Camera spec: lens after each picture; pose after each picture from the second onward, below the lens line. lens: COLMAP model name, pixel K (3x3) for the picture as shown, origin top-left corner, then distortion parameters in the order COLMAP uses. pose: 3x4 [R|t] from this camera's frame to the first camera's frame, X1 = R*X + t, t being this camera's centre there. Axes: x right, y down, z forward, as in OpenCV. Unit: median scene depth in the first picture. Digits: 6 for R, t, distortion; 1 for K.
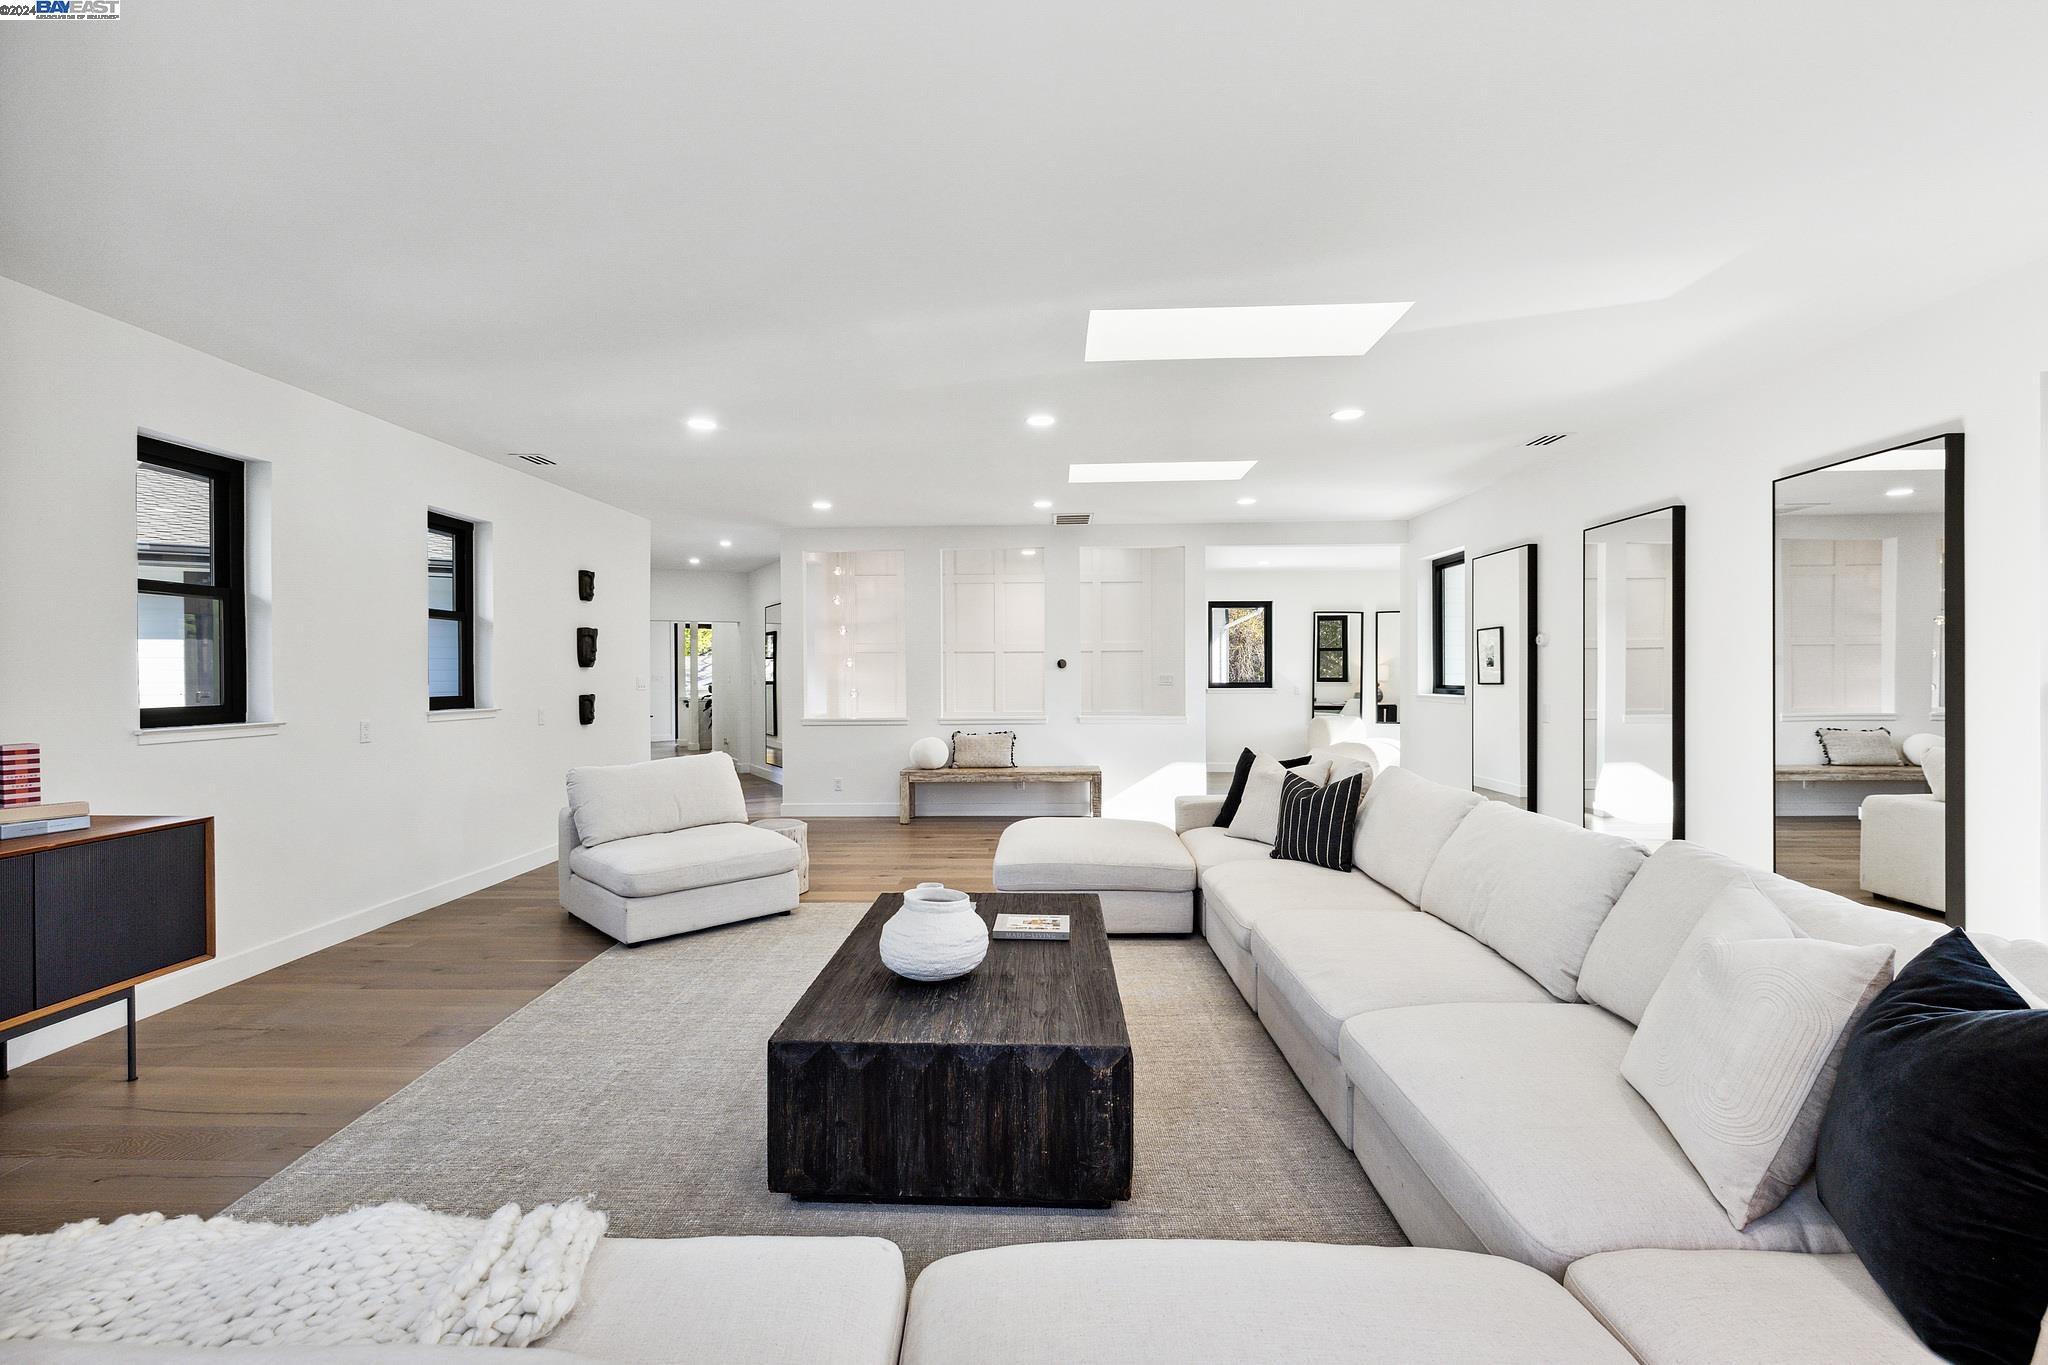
lens RADIAL K [[885.9, 0, 1025.6], [0, 885.9, 687.6], [0, 0, 1]] dist [0.002433, 0.000035]
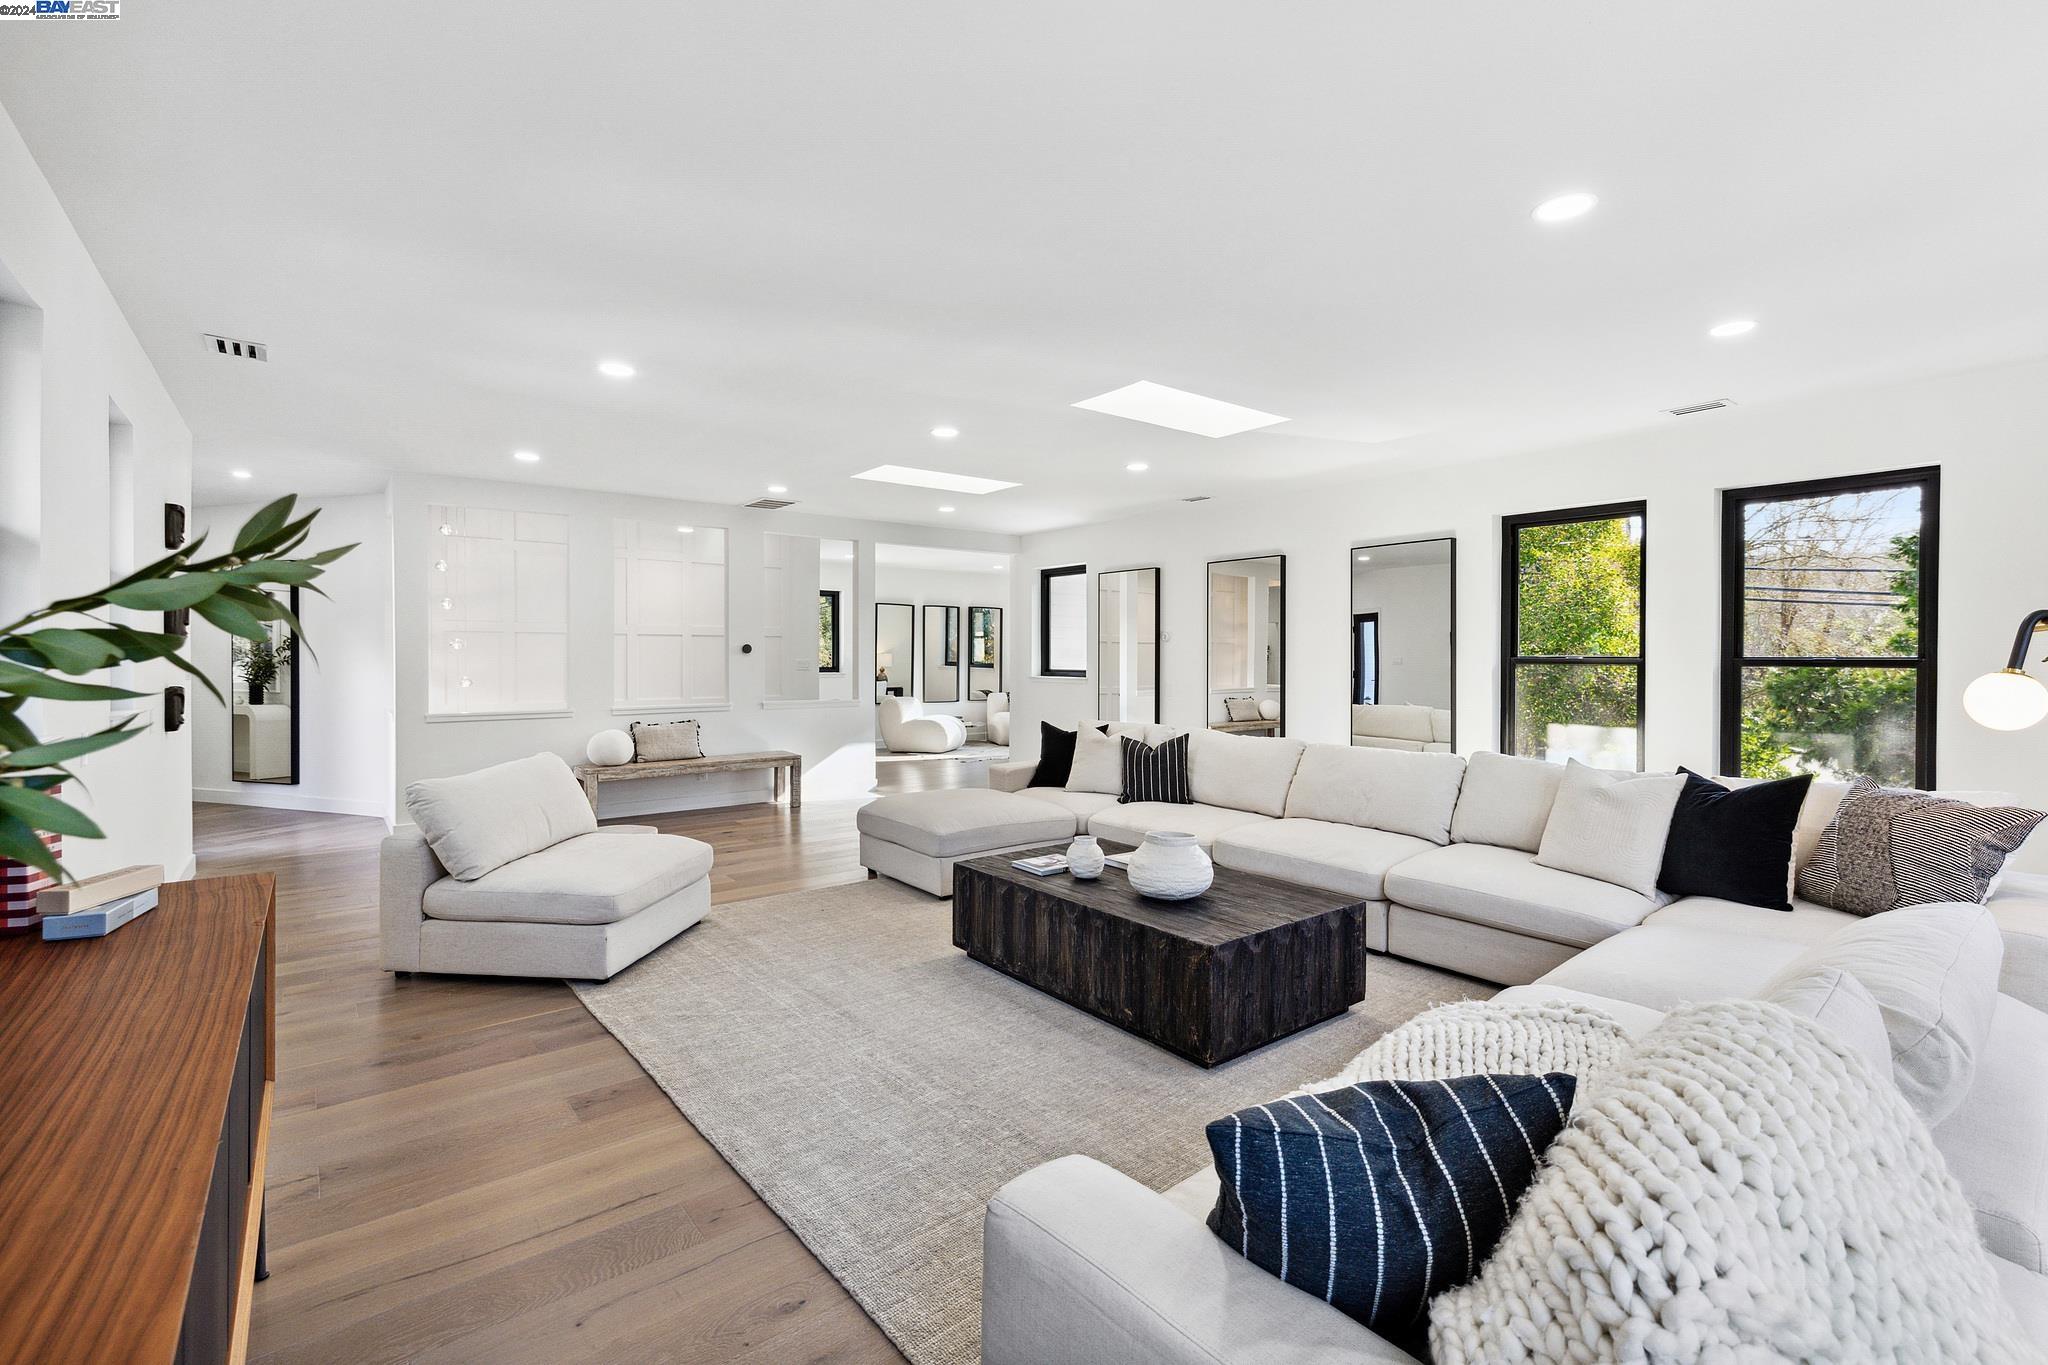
lens RADIAL K [[885.9, 0, 1033.3], [0, 885.9, 666.0], [0, 0, 1]] dist [0.002433, 0.000035]
pose [[0.766887, 0.000163, 0.641782, -0.599446], [0.004413, 0.999975, -0.005527, -0.001825], [-0.641767, 0.007071, 0.766867, 0.078107]]
